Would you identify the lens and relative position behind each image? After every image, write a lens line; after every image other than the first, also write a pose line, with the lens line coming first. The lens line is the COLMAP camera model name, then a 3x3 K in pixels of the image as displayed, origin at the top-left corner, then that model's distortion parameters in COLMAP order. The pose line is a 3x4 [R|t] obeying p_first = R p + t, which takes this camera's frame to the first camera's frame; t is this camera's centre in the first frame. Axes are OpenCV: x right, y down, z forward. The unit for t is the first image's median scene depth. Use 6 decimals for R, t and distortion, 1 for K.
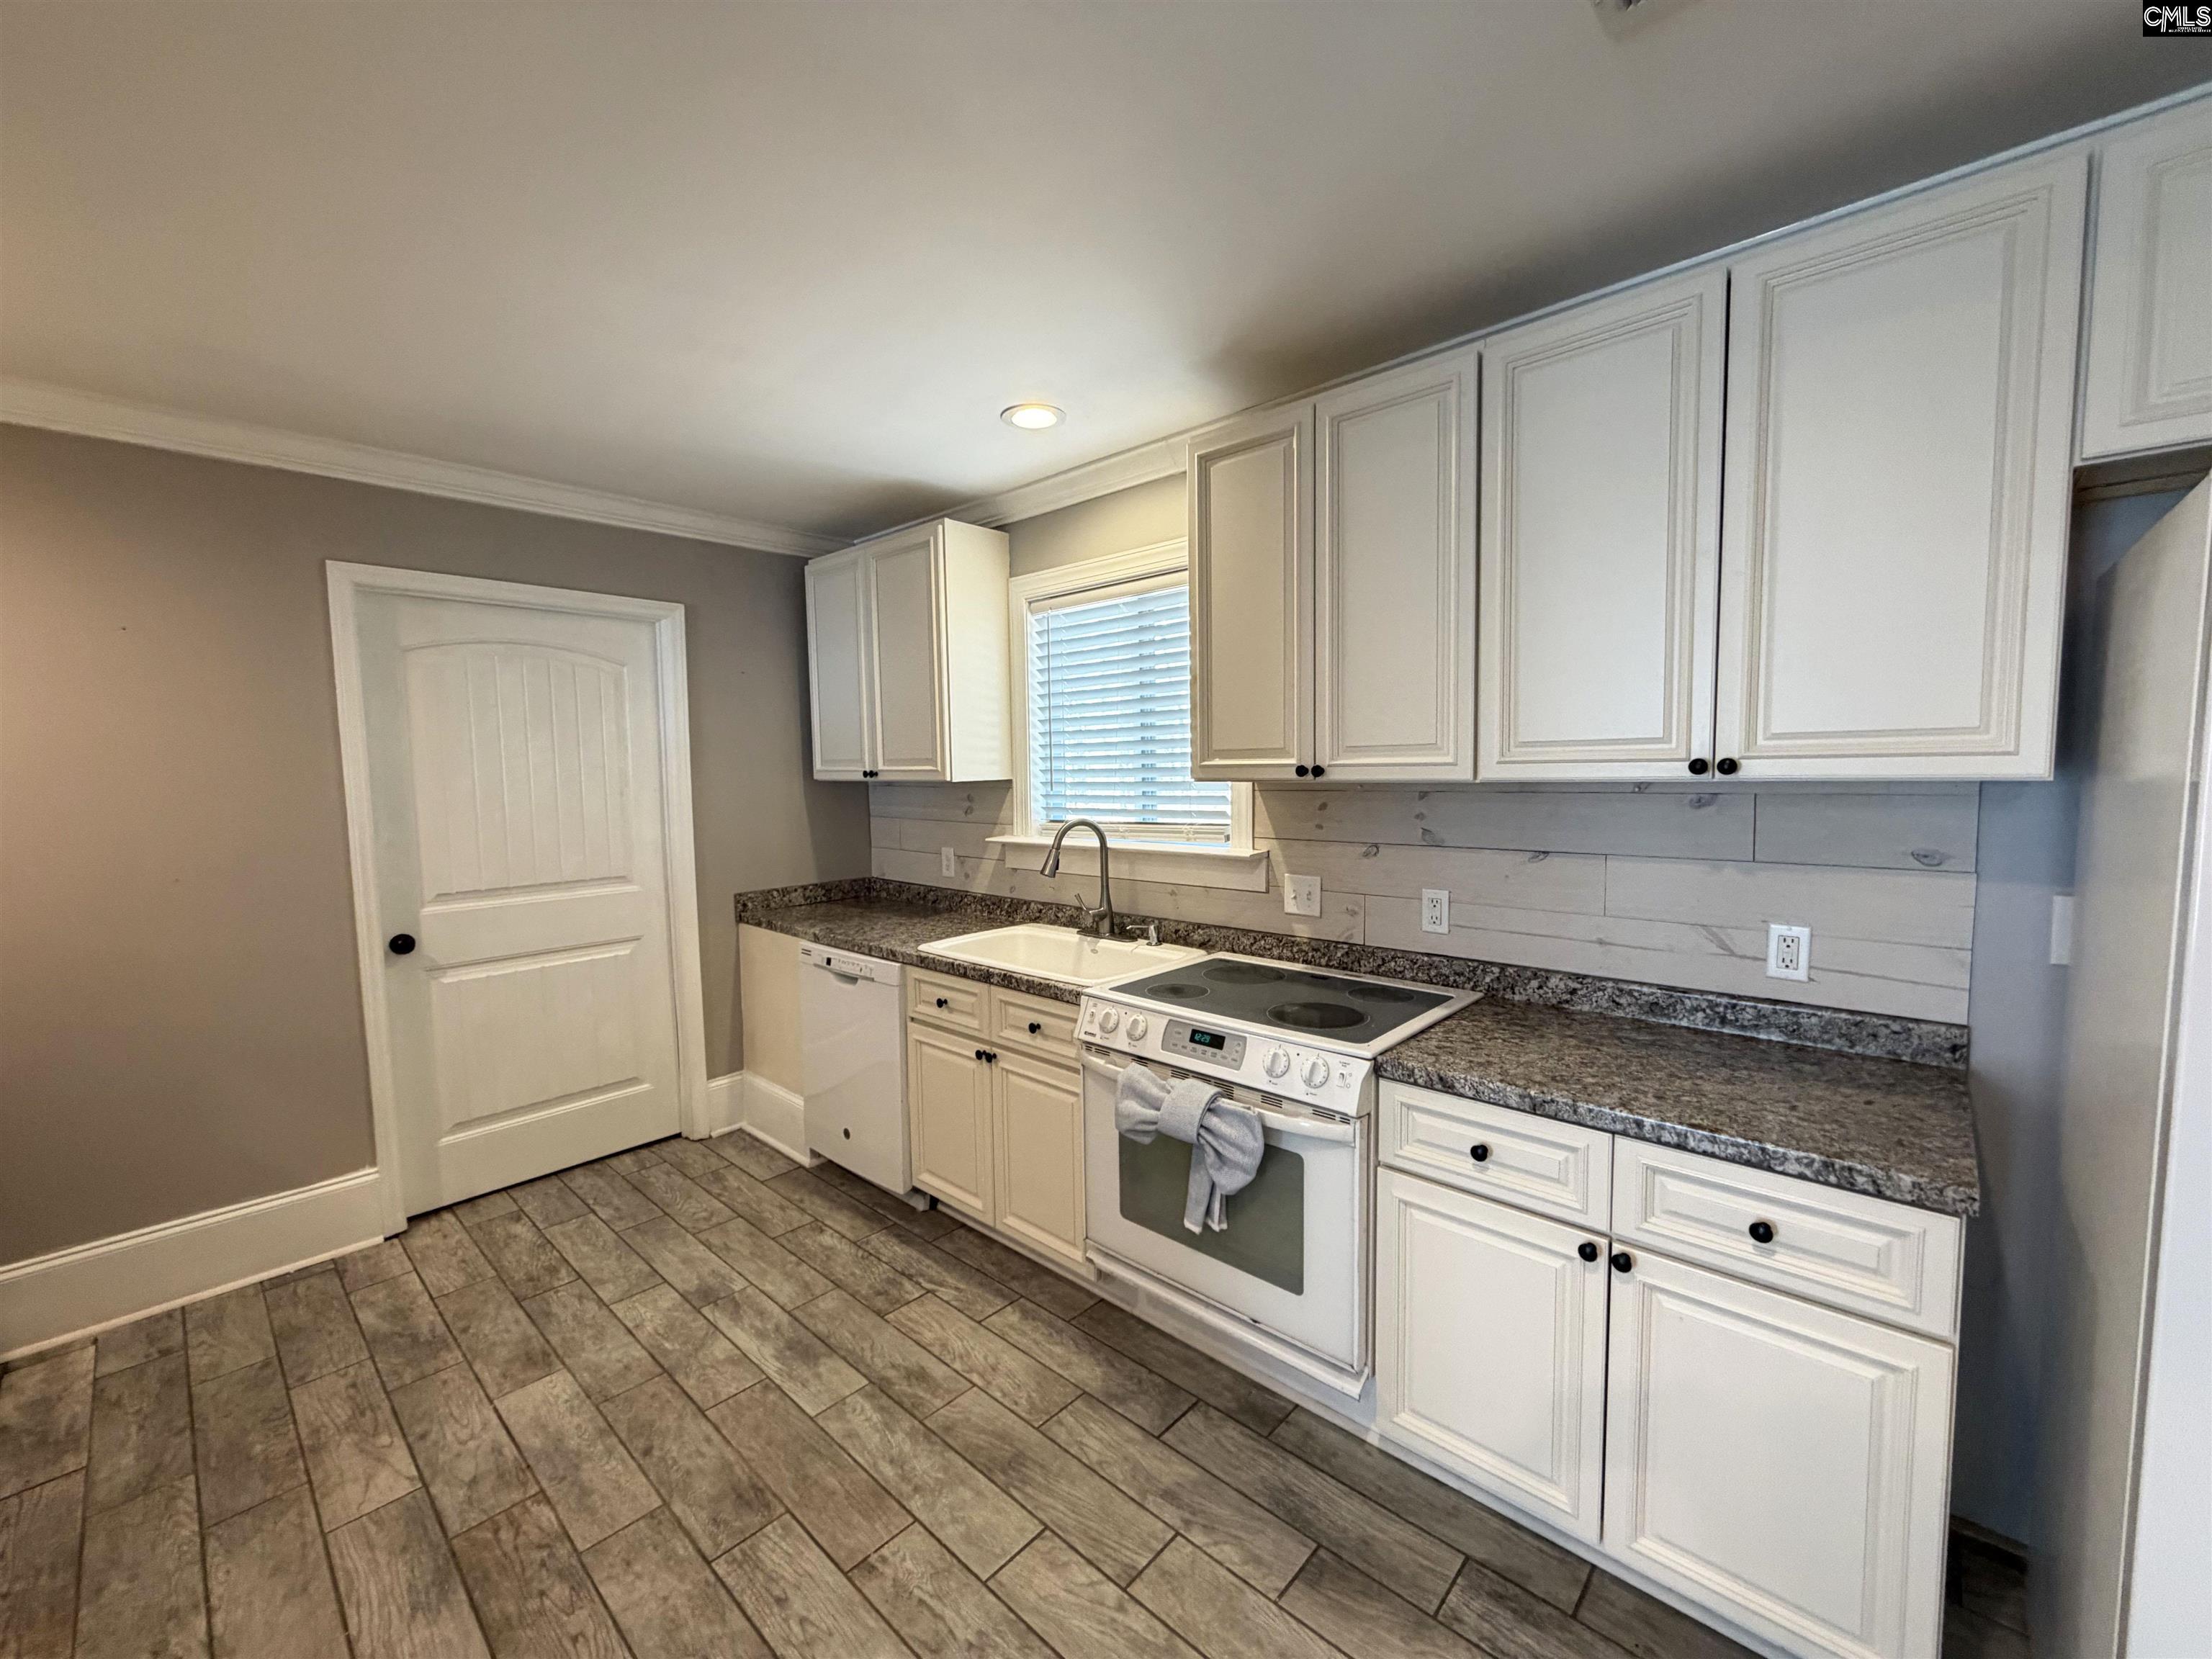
lens RADIAL K [[881.7, 0, 1106.0], [0, 881.7, 829.5], [0, 0, 1]] dist [-0.000612, 0.000279]
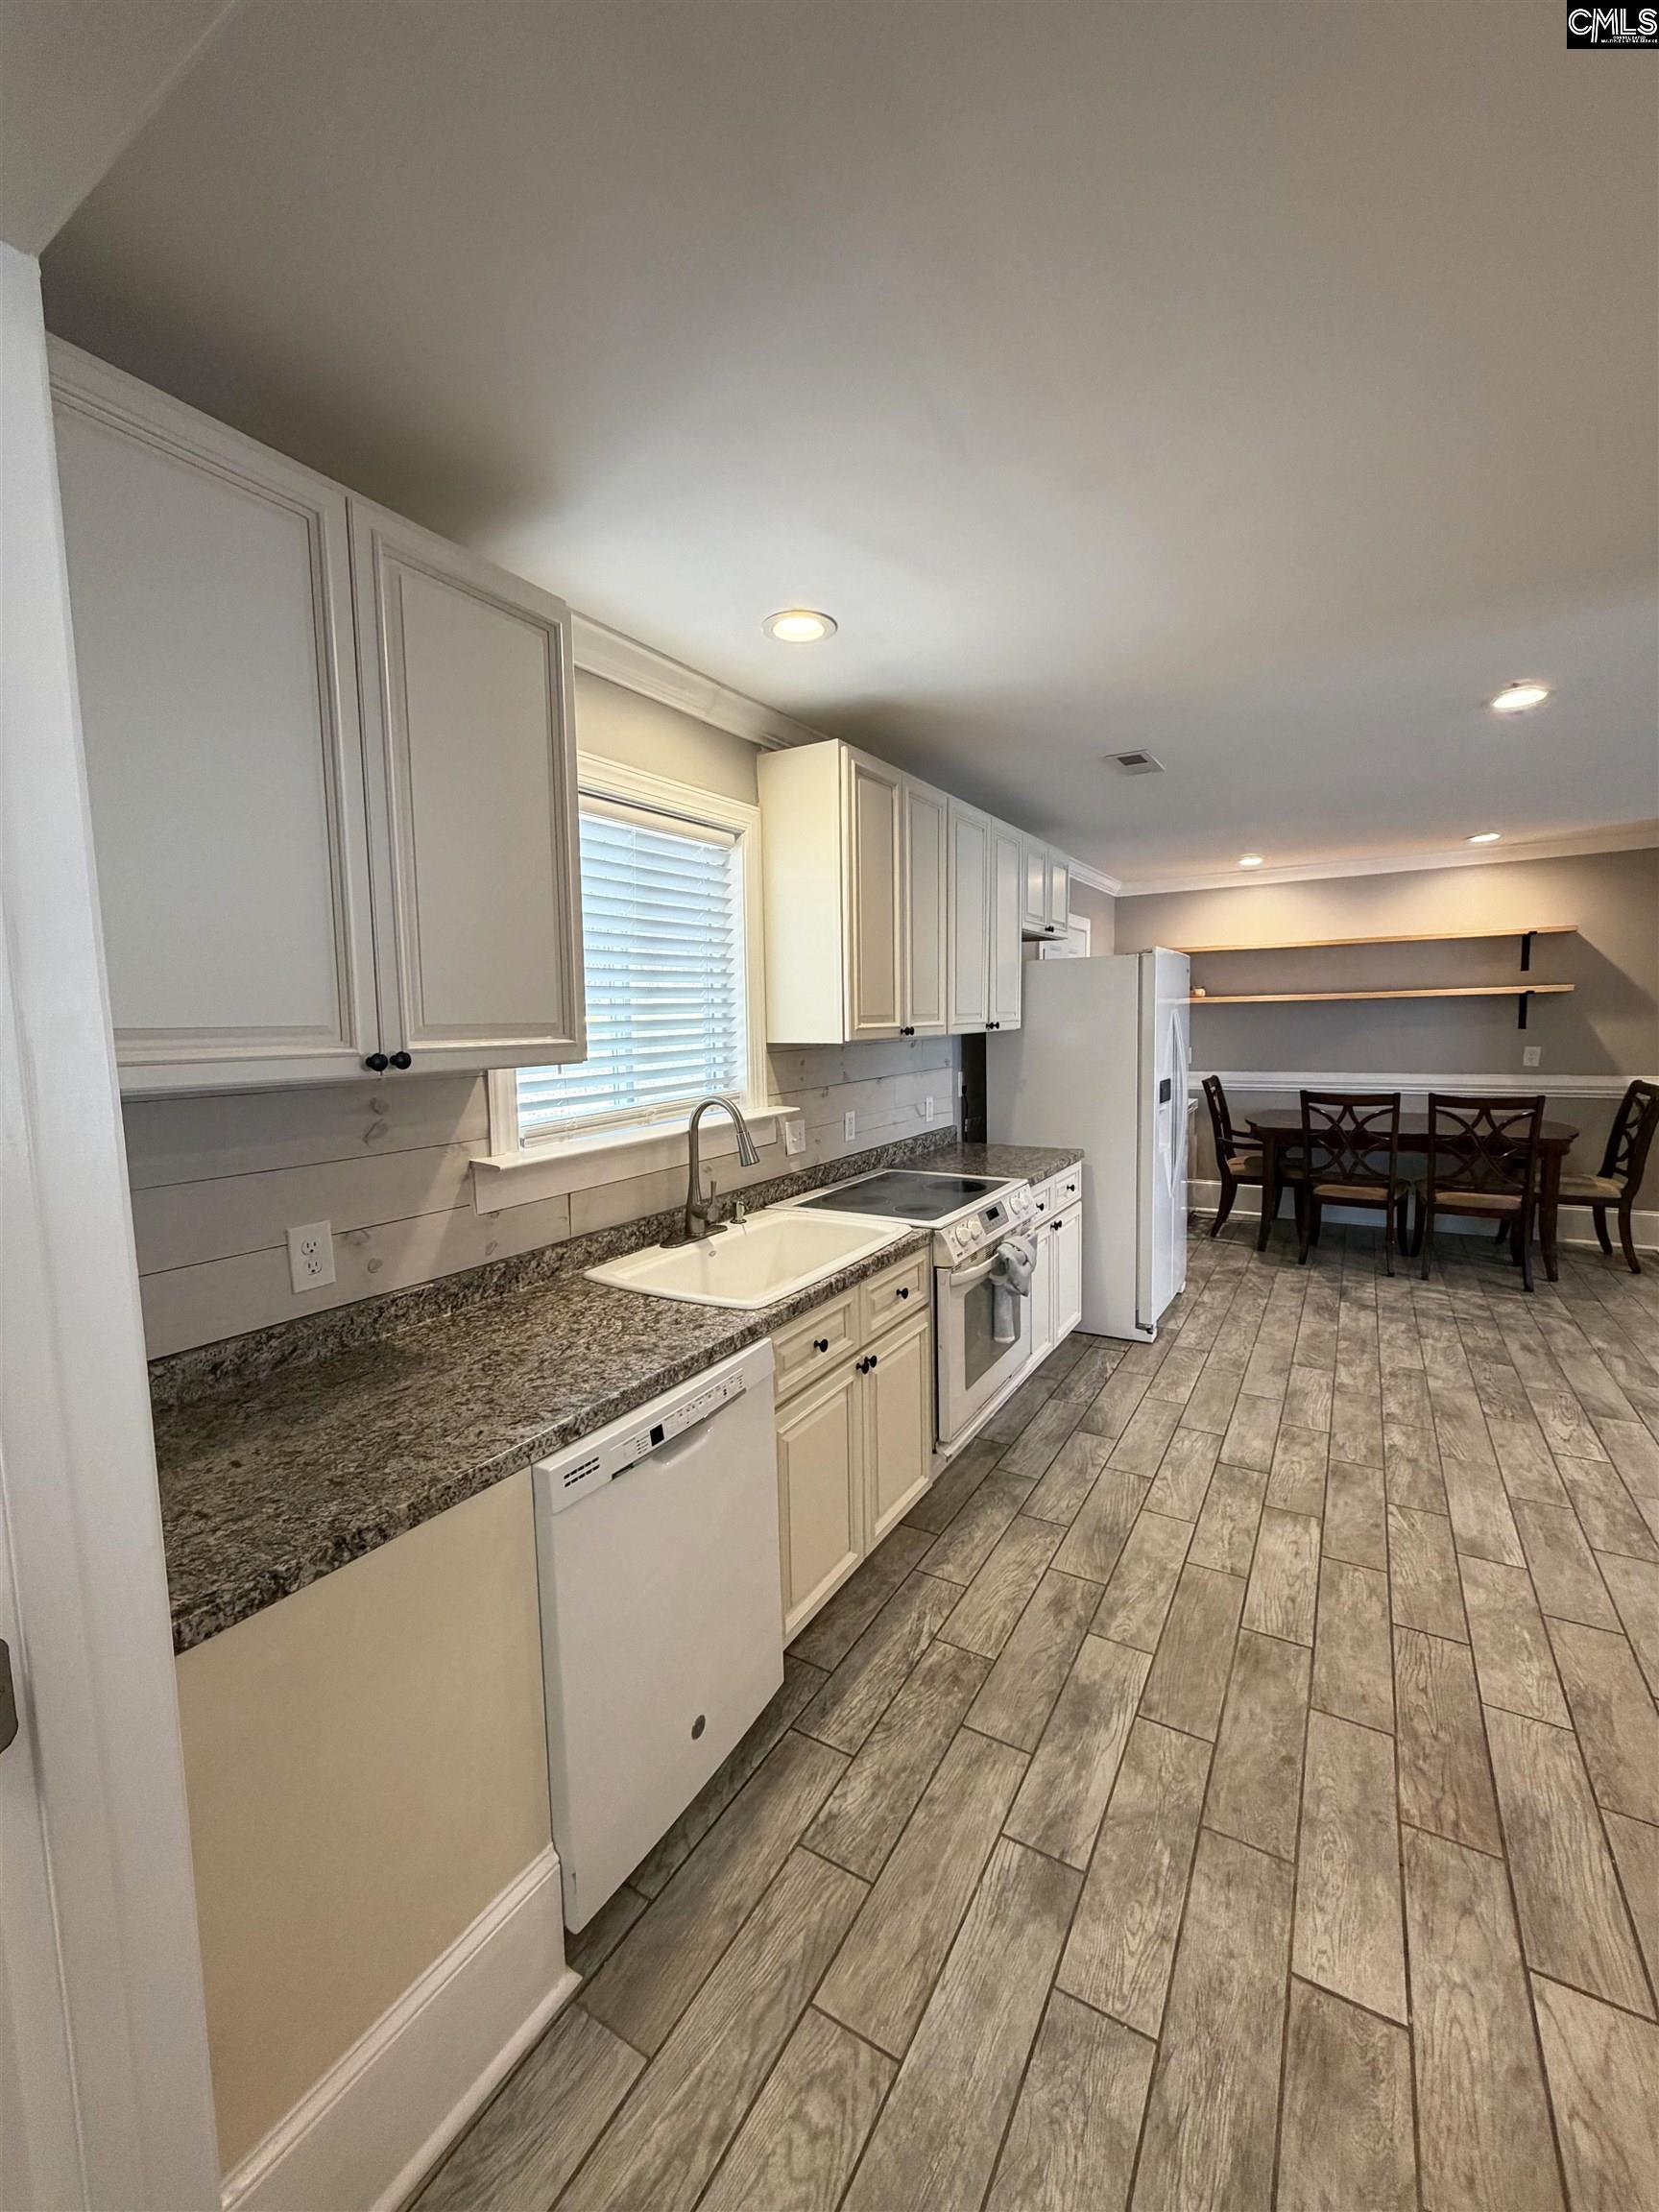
lens RADIAL K [[881.7, 0, 823.8], [0, 881.7, 1101.1], [0, 0, 1]] dist [-0.000612, 0.000279]
pose [[-0.196470, -0.075534, 0.977596, -1.042076], [0.093735, 0.991015, 0.095408, -0.094167], [-0.976019, 0.110379, -0.187624, 1.283456]]
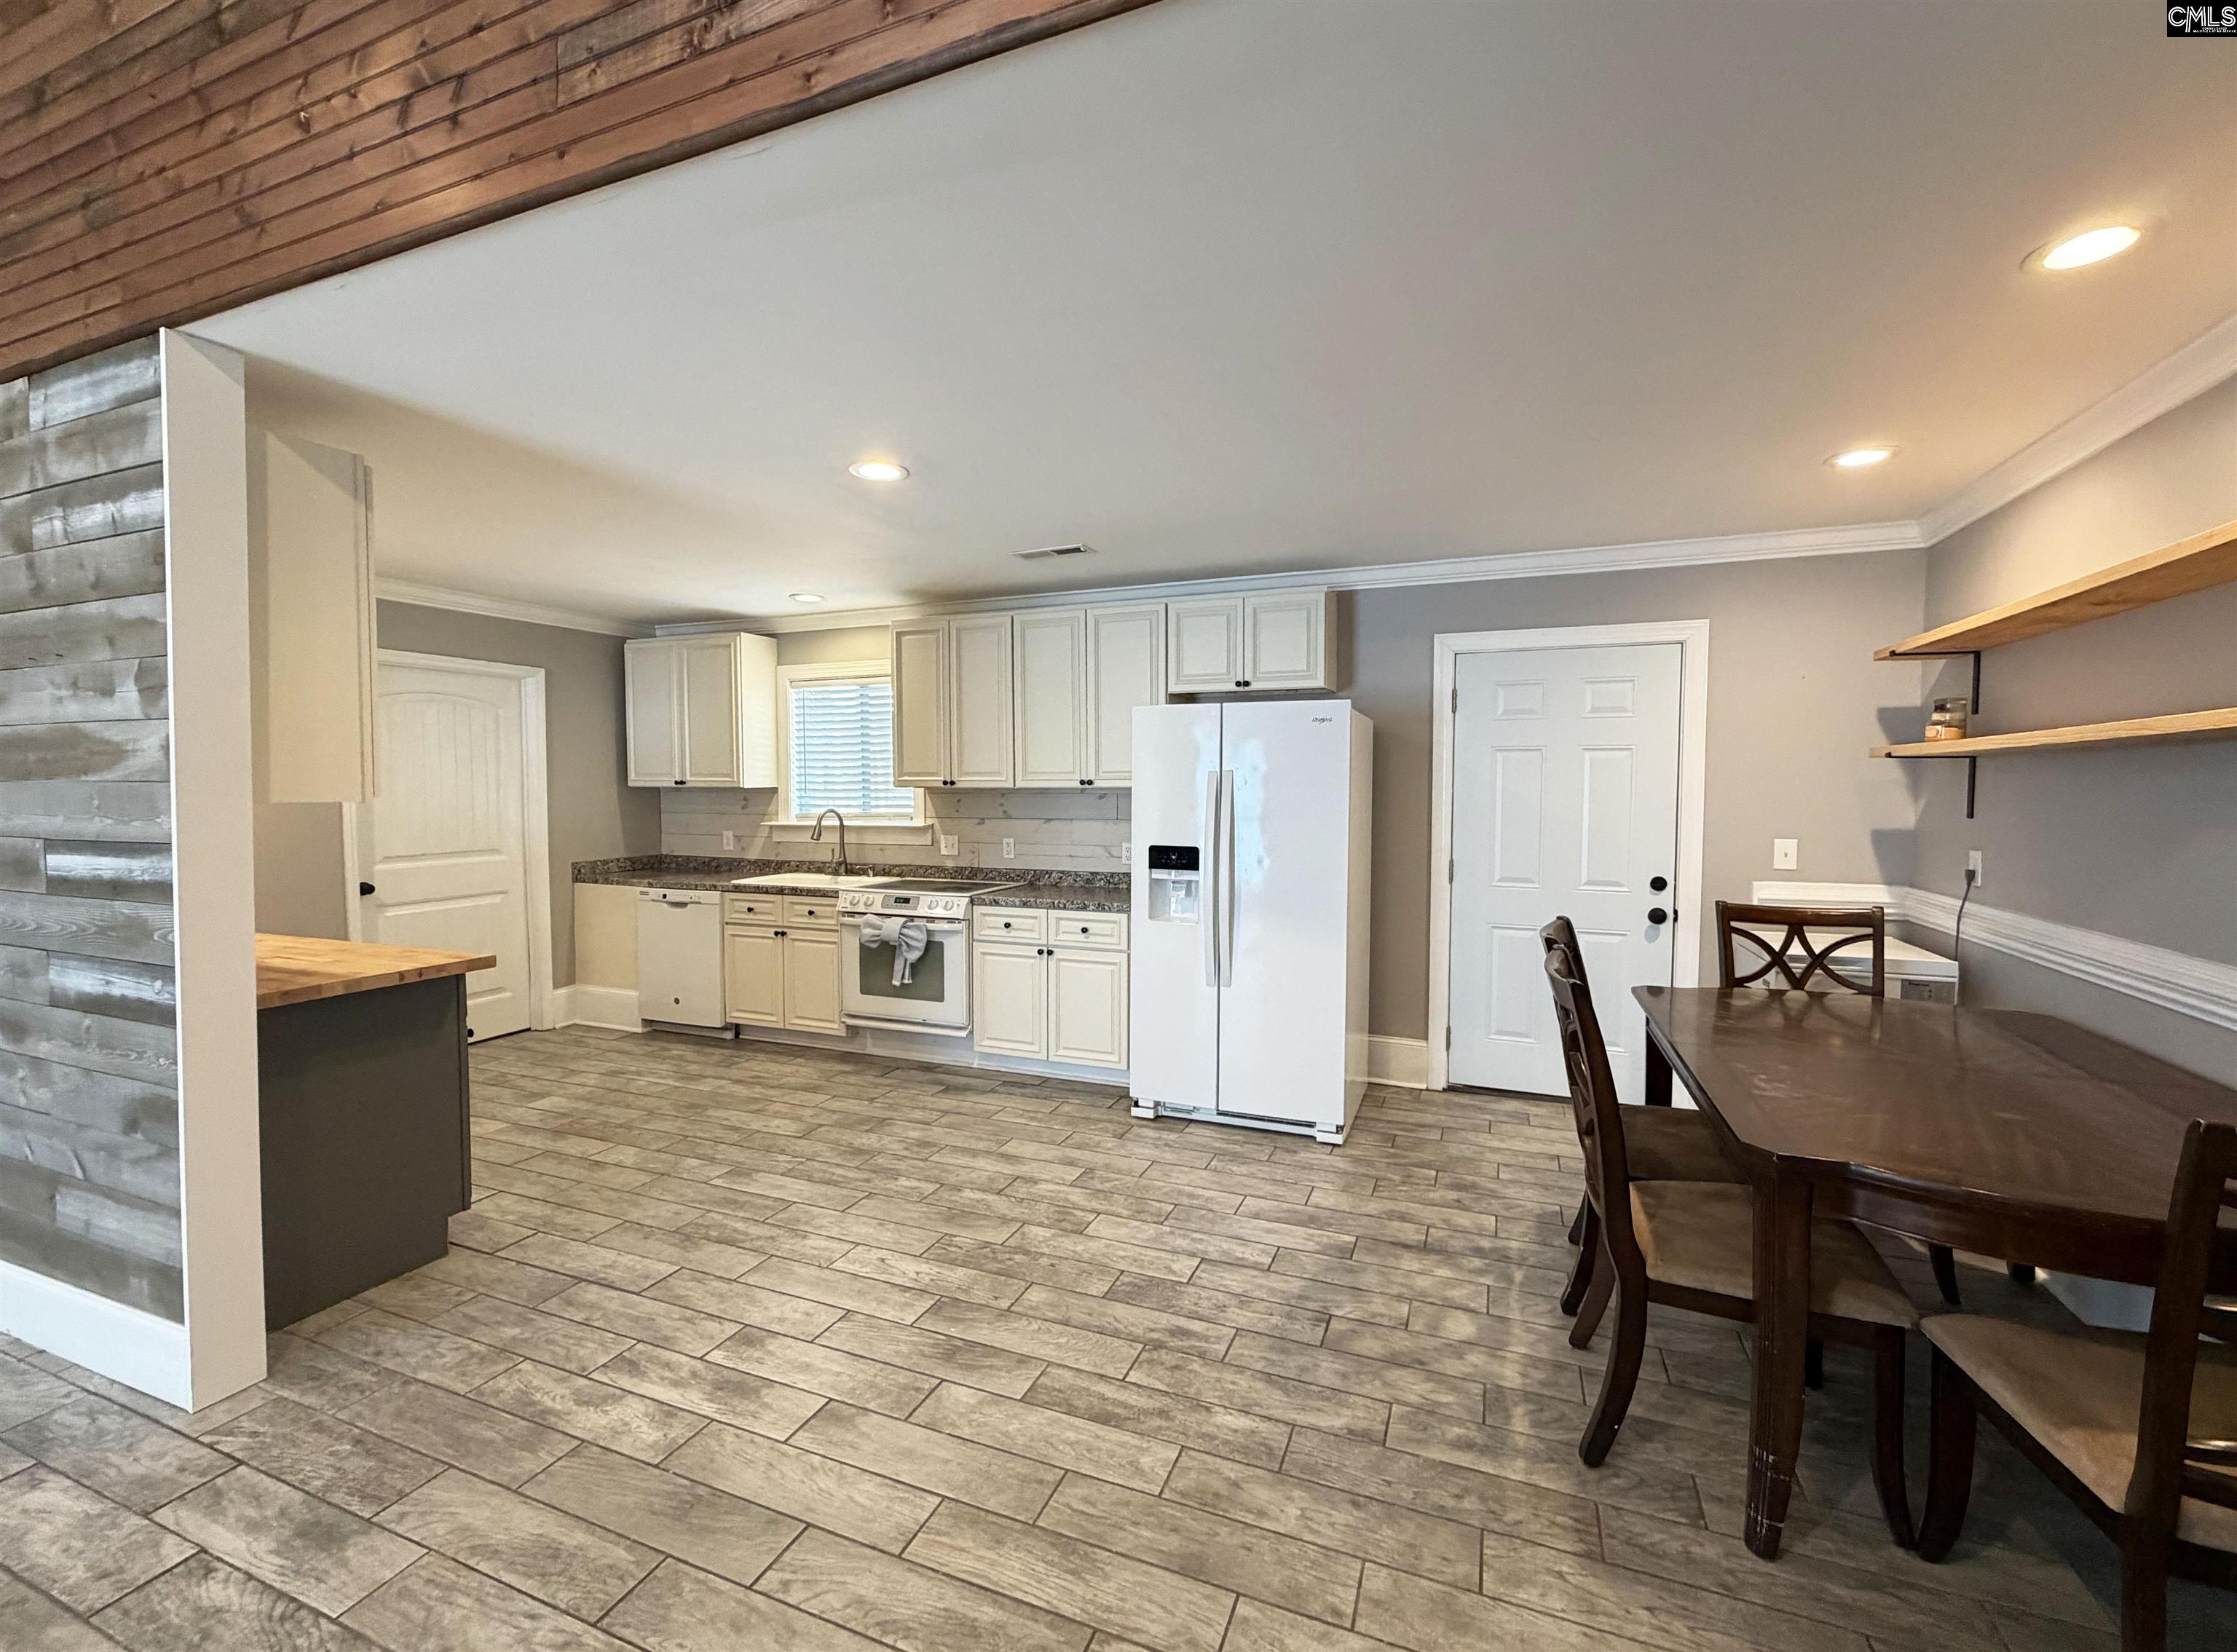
lens RADIAL K [[939.7, 0, 1130.2], [0, 939.7, 820.4], [0, 0, 1]] dist [-0.000714, 0.000000]
pose [[0.935161, -0.000701, 0.354223, -0.161748], [0.012489, 0.999442, -0.030994, 0.096270], [-0.354004, 0.033408, 0.934647, -1.232397]]
